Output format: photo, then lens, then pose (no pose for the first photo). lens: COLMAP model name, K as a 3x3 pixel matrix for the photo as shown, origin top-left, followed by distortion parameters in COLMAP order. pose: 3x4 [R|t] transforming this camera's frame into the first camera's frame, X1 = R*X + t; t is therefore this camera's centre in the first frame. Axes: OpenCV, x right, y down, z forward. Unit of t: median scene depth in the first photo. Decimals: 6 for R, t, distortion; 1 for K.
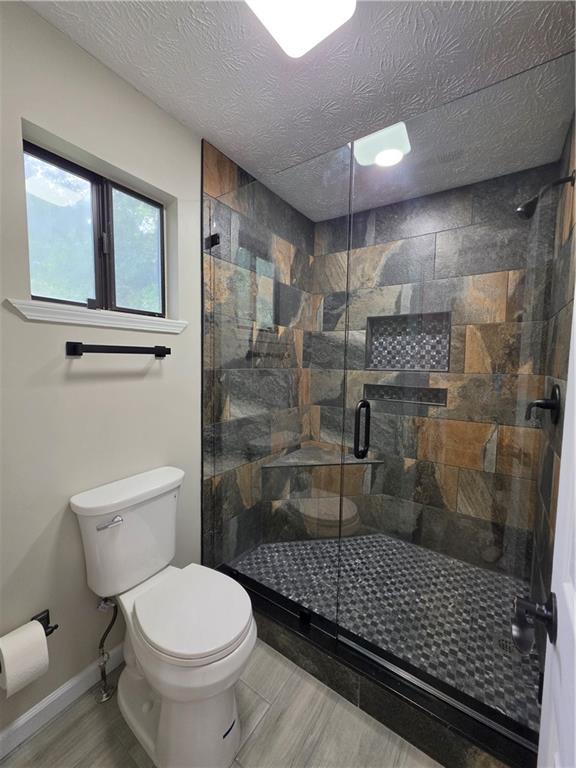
lens RADIAL K [[307.9, 0, 288.0], [0, 307.9, 384.0], [0, 0, 1]] dist [-0.001295, -0.000001]
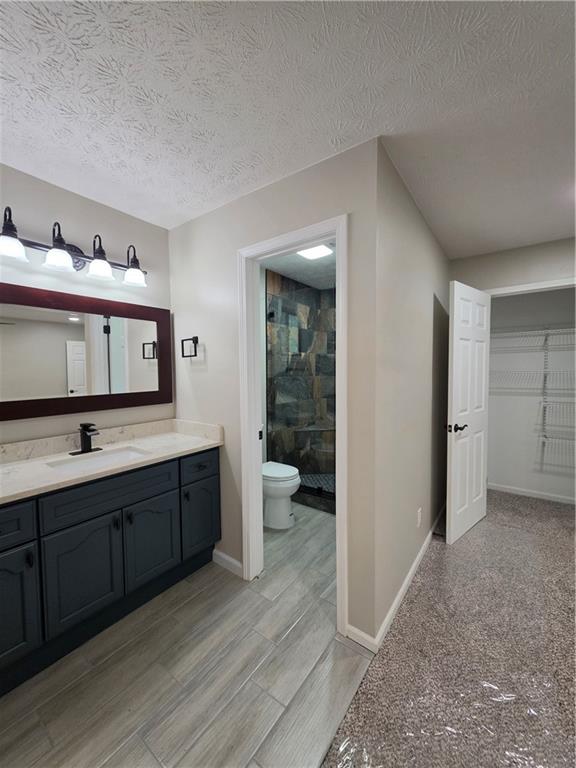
lens RADIAL K [[307.9, 0, 288.0], [0, 307.9, 384.0], [0, 0, 1]] dist [-0.001295, -0.000001]
pose [[0.999197, -0.021516, -0.033794, -0.054049], [0.020537, 0.999367, -0.029056, 0.044291], [0.034398, 0.028339, 0.999006, -0.806024]]
